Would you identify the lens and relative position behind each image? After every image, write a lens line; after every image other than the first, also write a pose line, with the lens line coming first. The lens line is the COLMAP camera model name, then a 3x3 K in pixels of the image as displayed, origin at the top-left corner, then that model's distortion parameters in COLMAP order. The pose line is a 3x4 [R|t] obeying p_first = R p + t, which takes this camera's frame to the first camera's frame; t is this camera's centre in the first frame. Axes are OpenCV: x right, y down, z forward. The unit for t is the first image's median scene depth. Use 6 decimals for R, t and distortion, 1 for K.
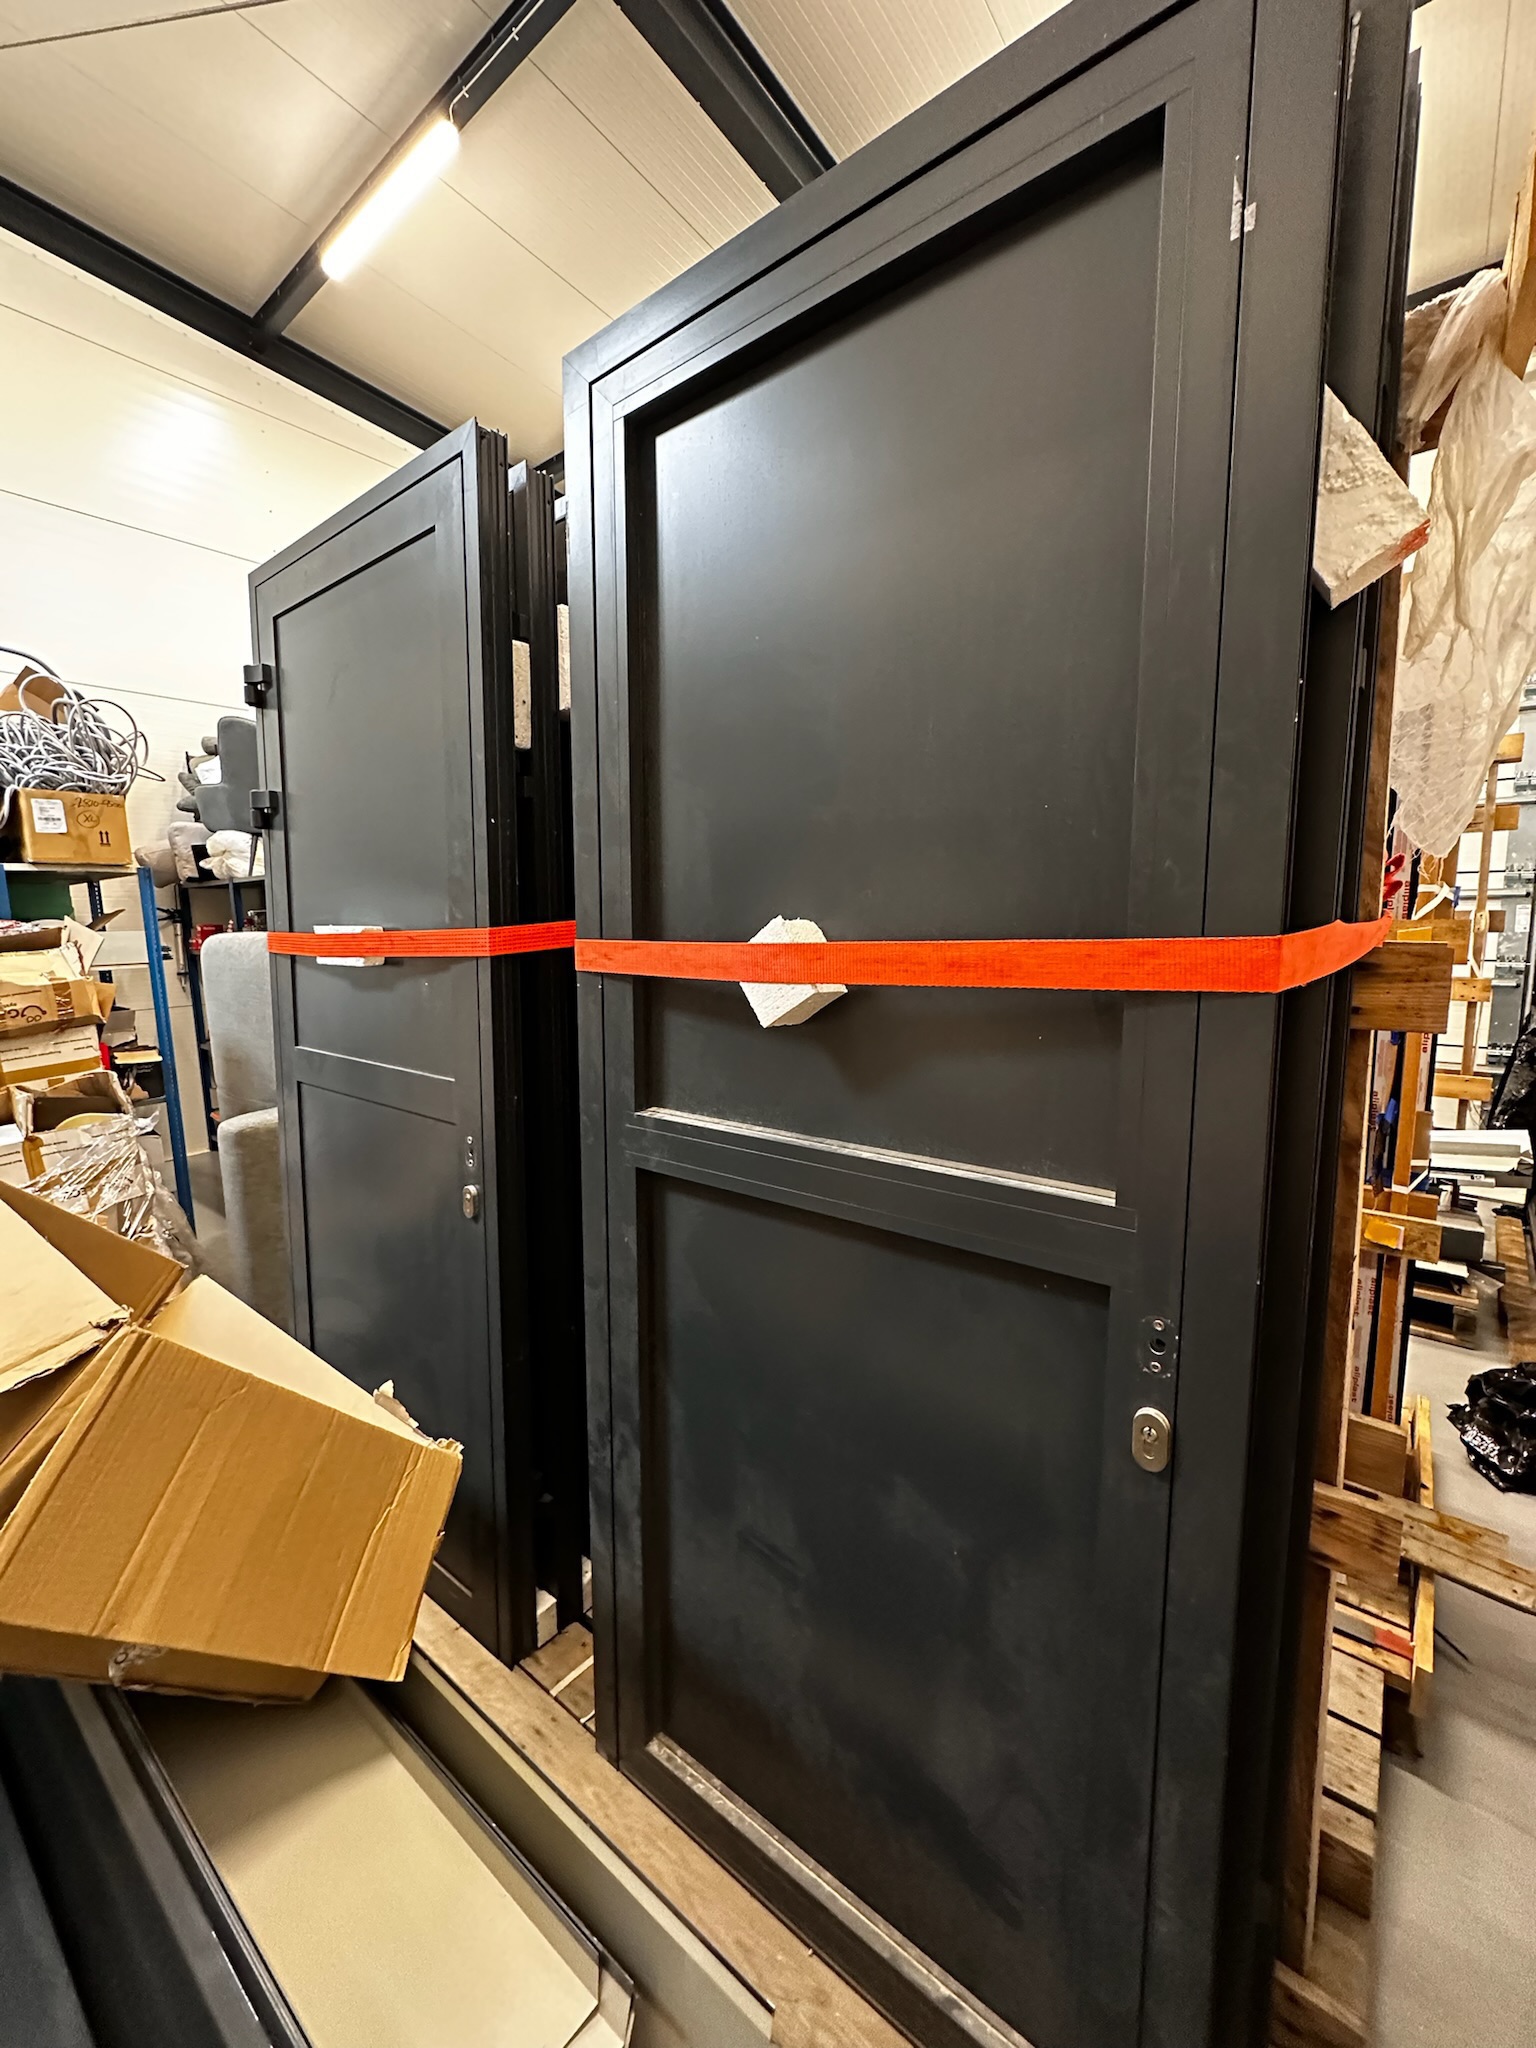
lens RADIAL K [[822.5, 0, 769.0], [0, 822.5, 1023.0], [0, 0, 1]] dist [-0.001738, -0.000005]
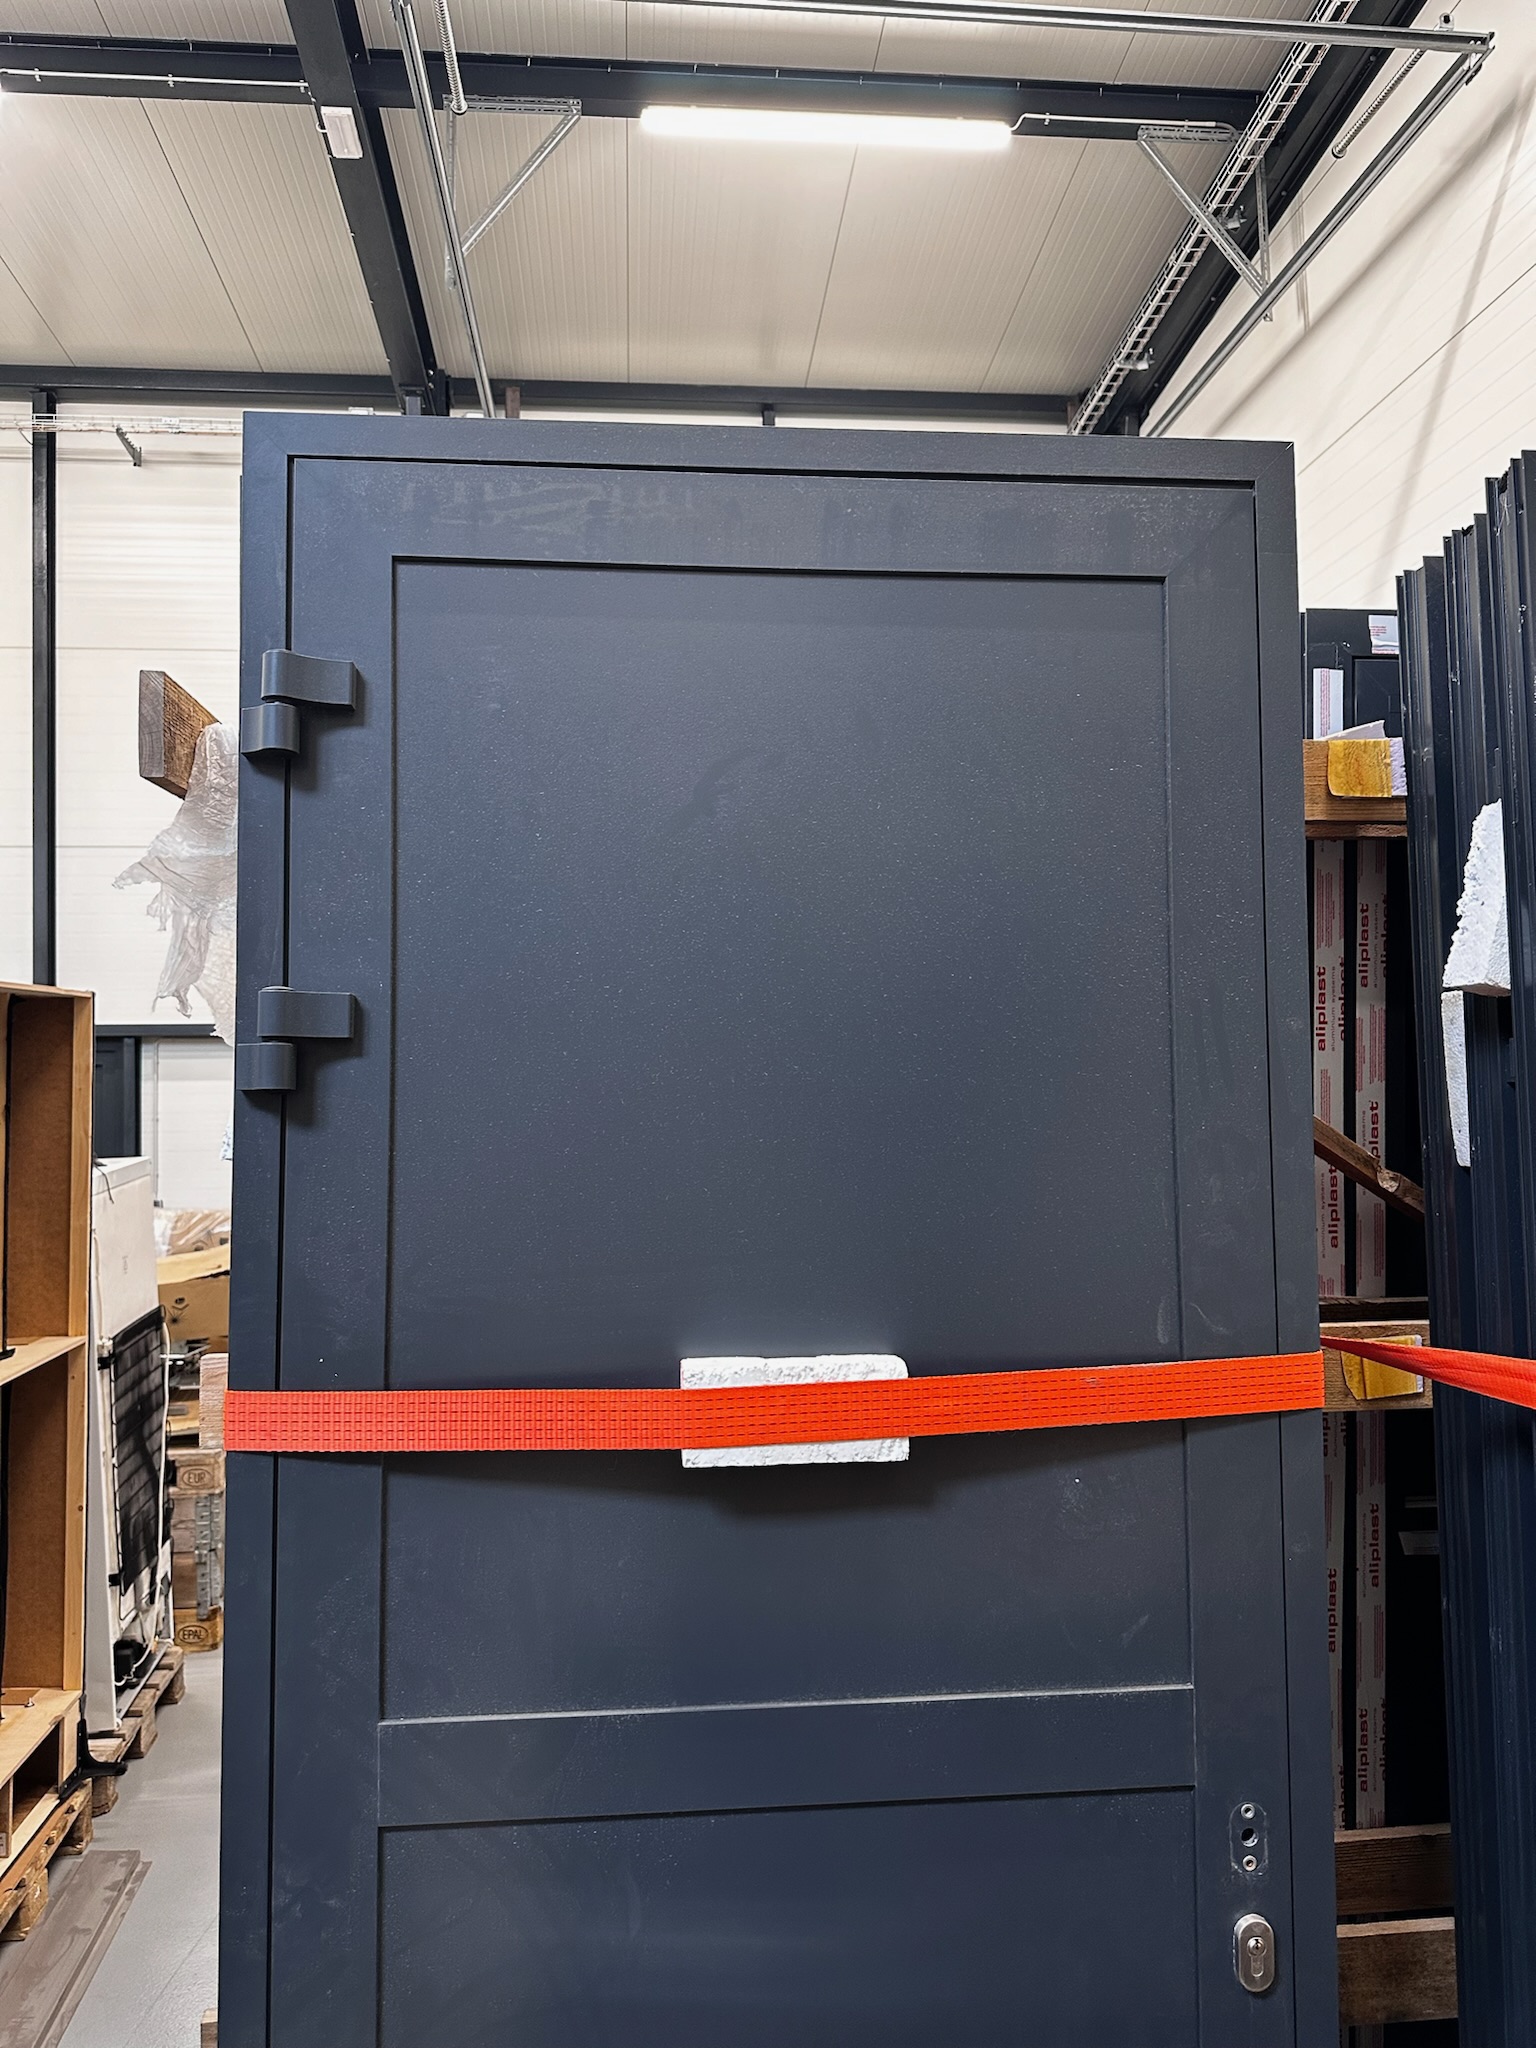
lens RADIAL K [[1472.7, 0, 752.3], [0, 1472.7, 1020.6], [0, 0, 1]] dist [0.004565, -0.009957]
pose [[0.725071, 0.033367, 0.687865, -1.433235], [0.090036, 0.985660, -0.142719, -0.255600], [-0.682763, 0.165414, 0.711669, 0.644999]]
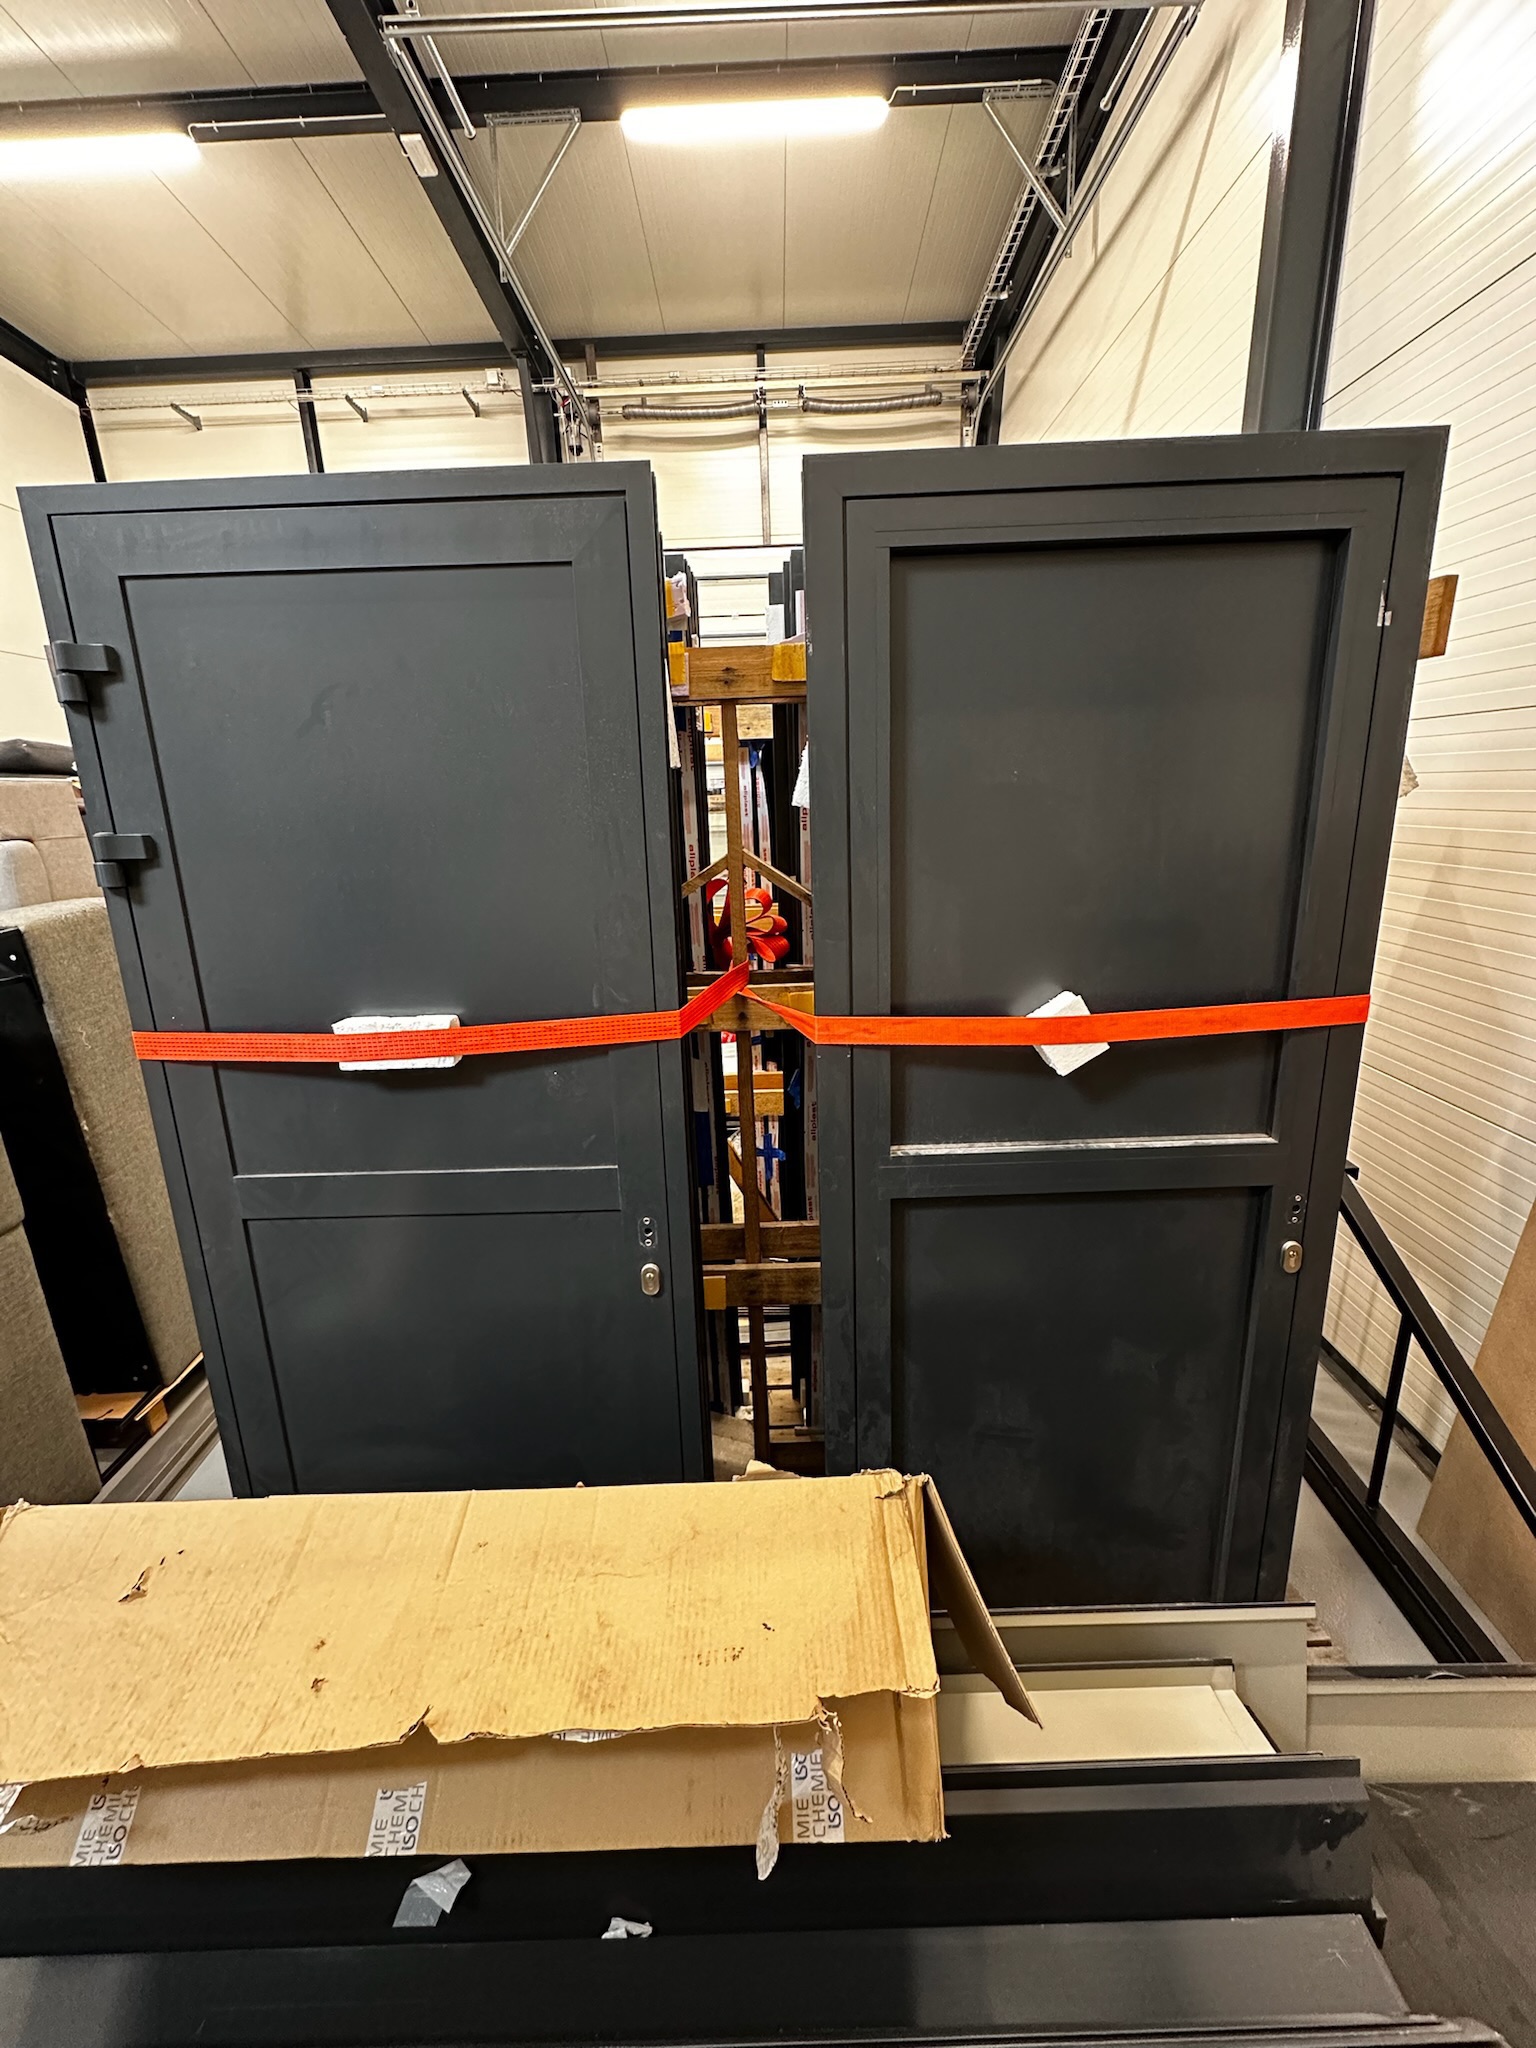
lens RADIAL K [[822.5, 0, 769.0], [0, 822.5, 1023.0], [0, 0, 1]] dist [-0.001738, -0.000005]
pose [[0.786563, -0.175756, 0.591970, -0.977024], [0.102669, 0.982519, 0.155291, -0.283145], [-0.608915, -0.061369, 0.790858, 0.179942]]
